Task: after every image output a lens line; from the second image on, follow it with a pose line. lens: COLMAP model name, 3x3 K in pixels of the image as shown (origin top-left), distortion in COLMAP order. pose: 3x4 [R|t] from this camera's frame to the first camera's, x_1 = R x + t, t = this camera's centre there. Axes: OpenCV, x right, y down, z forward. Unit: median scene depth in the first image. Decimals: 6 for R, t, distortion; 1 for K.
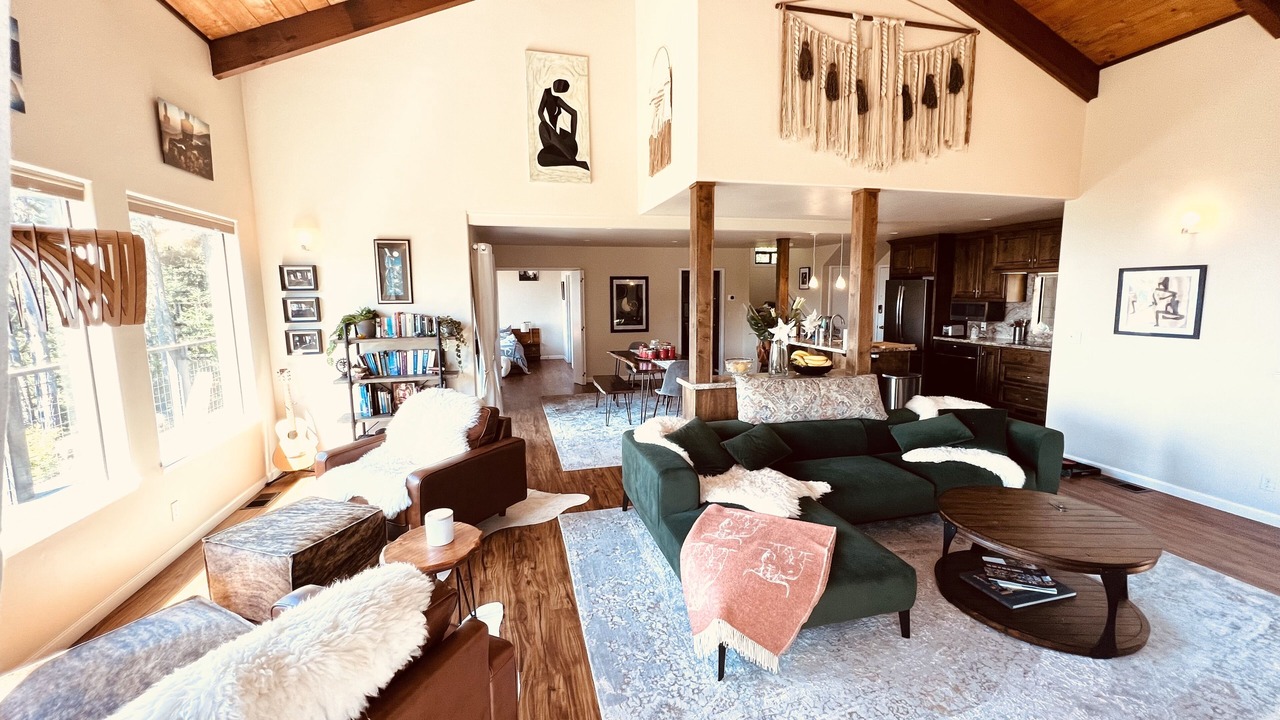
lens RADIAL K [[513.8, 0, 641.1], [0, 513.8, 353.0], [0, 0, 1]] dist [-0.001152, 0.000513]
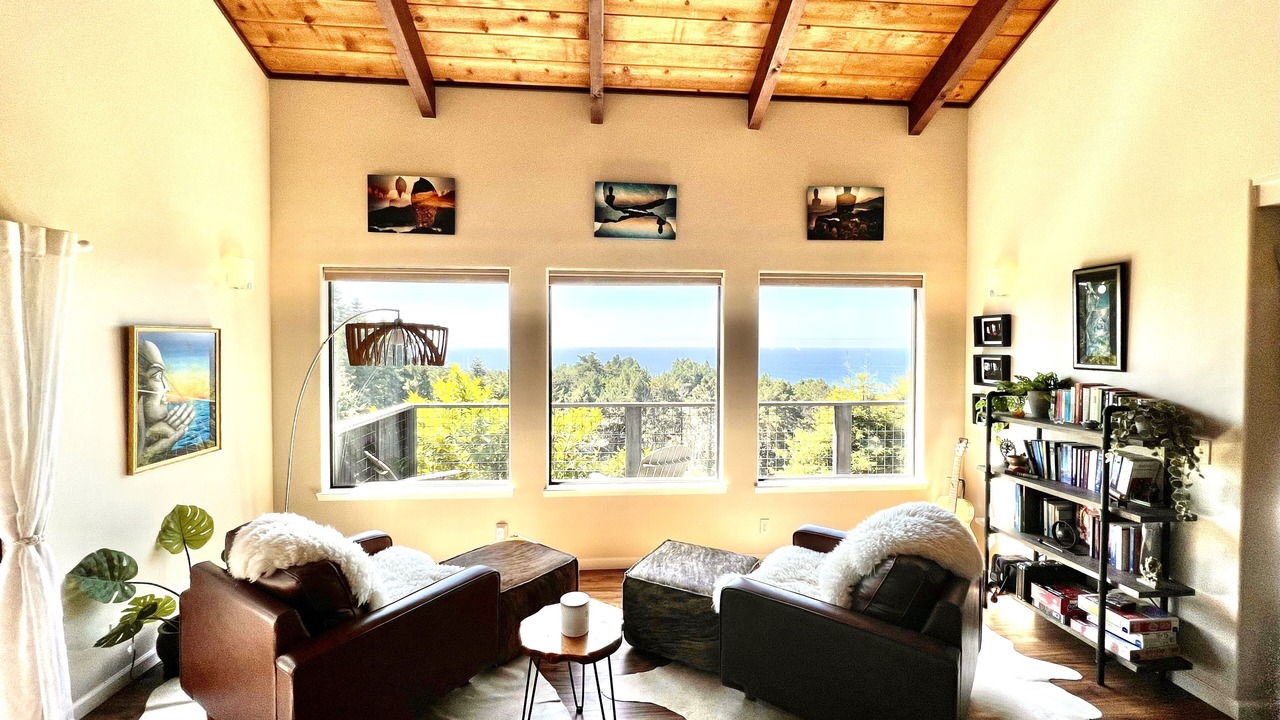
lens RADIAL K [[513.8, 0, 635.5], [0, 513.8, 354.7], [0, 0, 1]] dist [-0.001152, 0.000513]
pose [[-0.178250, 0.029157, -0.983553, 0.229532], [-0.120458, 0.991396, 0.051220, -0.084187], [0.976584, 0.127607, -0.173204, 0.604710]]
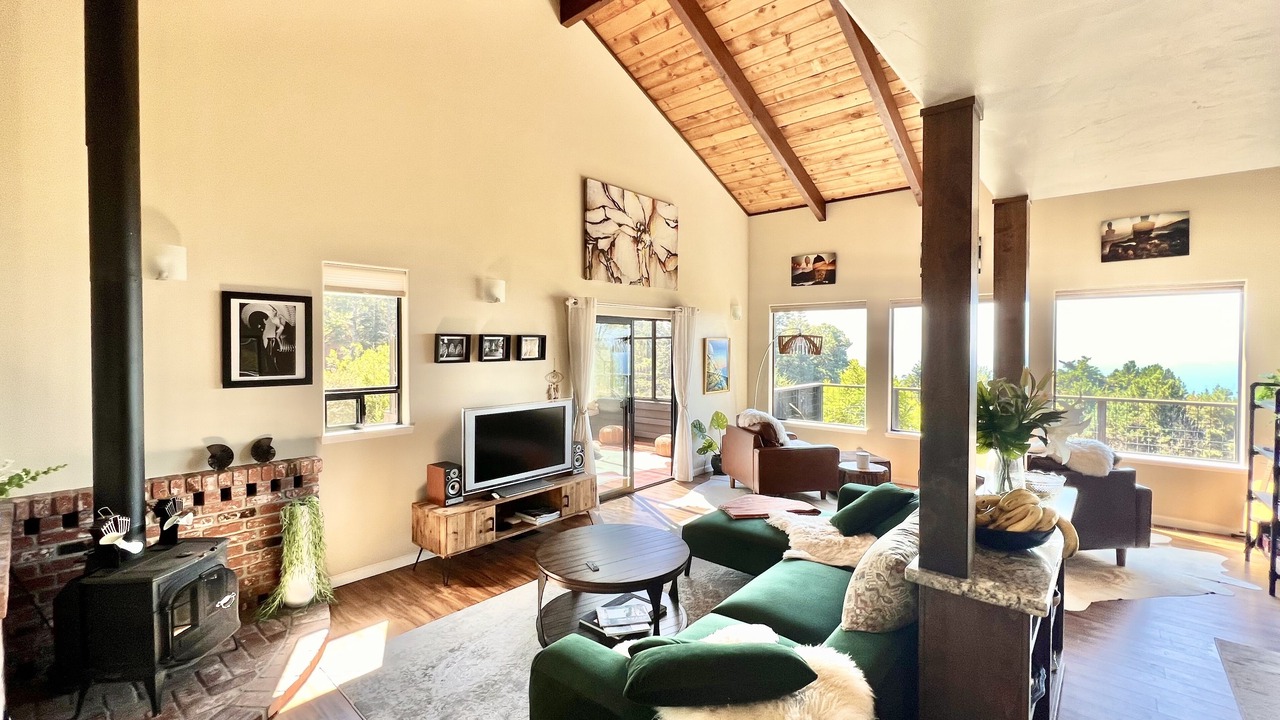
lens RADIAL K [[539.0, 0, 640.8], [0, 539.0, 355.0], [0, 0, 1]] dist [0.002626, -0.000741]
pose [[-0.822841, 0.018937, -0.567957, 0.799448], [-0.061818, 0.990531, 0.122588, -0.148887], [0.564900, 0.135980, -0.813878, 1.118855]]
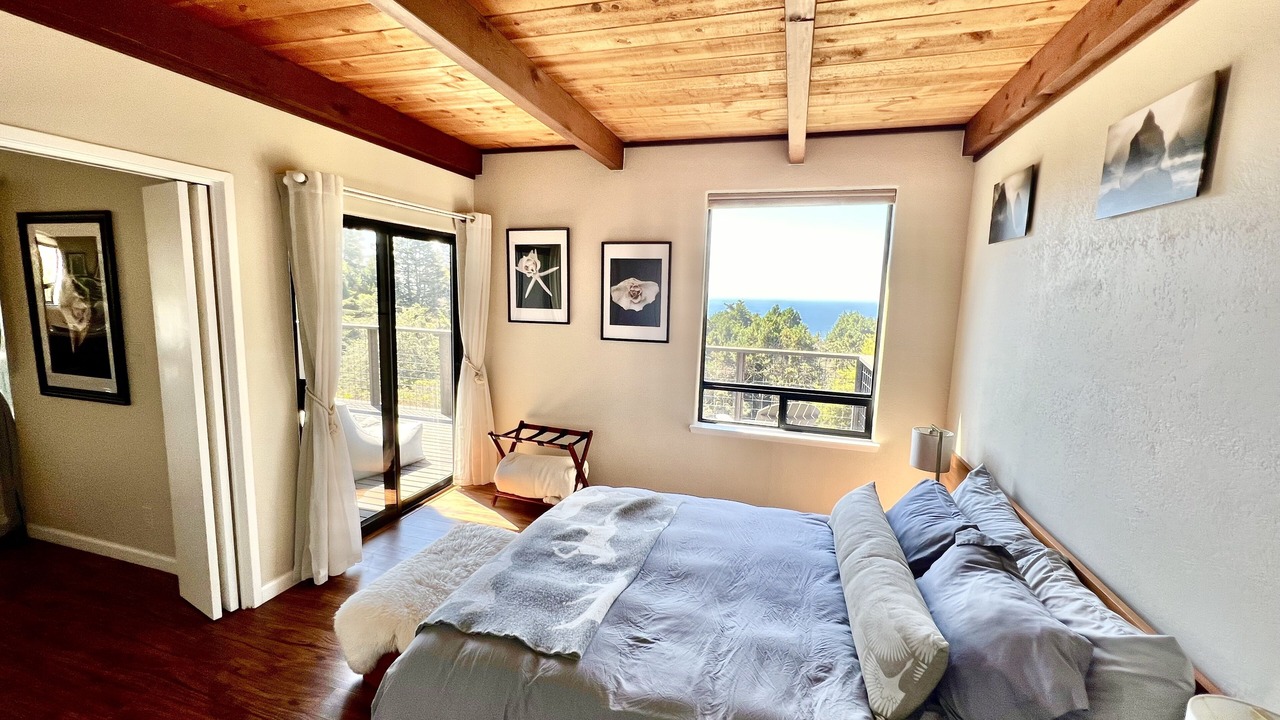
lens RADIAL K [[513.8, 0, 637.7], [0, 513.8, 355.9], [0, 0, 1]] dist [-0.001152, 0.000513]
pose [[-0.521275, 0.104265, -0.846995, -0.338524], [-0.126767, 0.972036, 0.197675, -0.293600], [0.843921, 0.210414, -0.493481, 2.519198]]
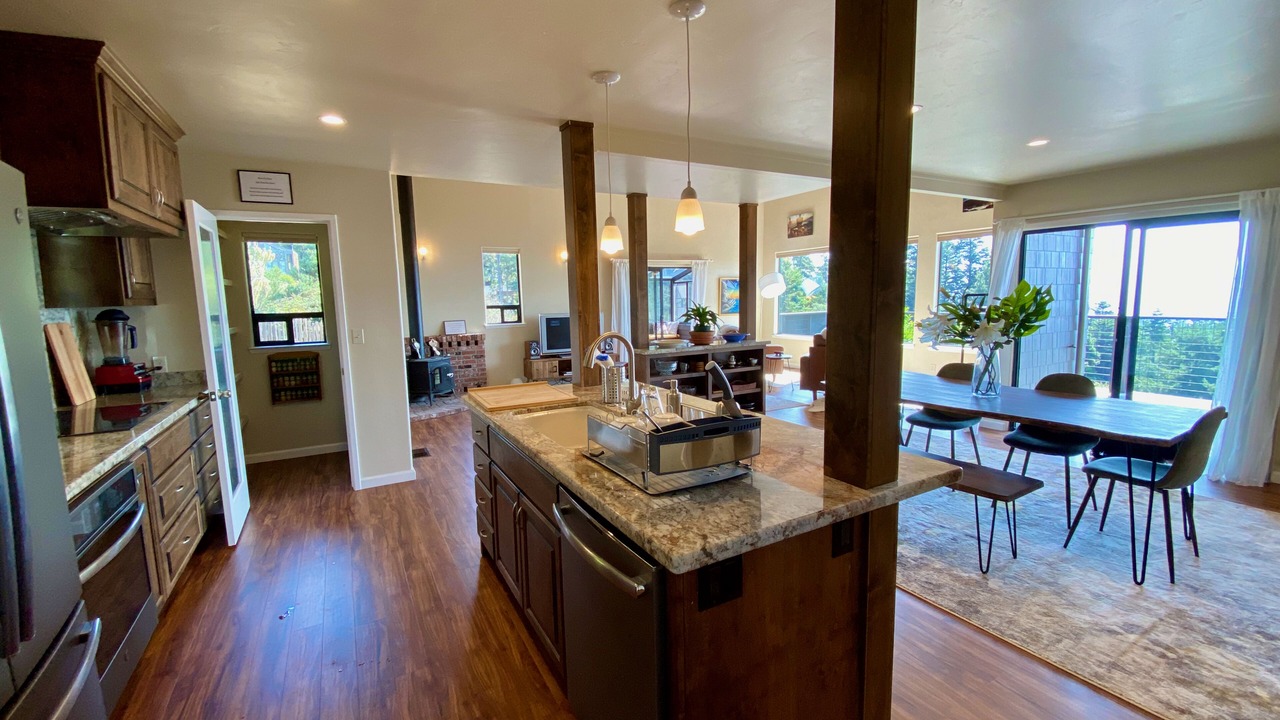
lens RADIAL K [[513.8, 0, 643.7], [0, 513.8, 352.3], [0, 0, 1]] dist [-0.001152, 0.000513]
pose [[-0.975821, 0.052341, -0.212212, 0.424562], [-0.000831, 0.970008, 0.243070, -0.322809], [0.218570, 0.237369, -0.946511, 2.751762]]
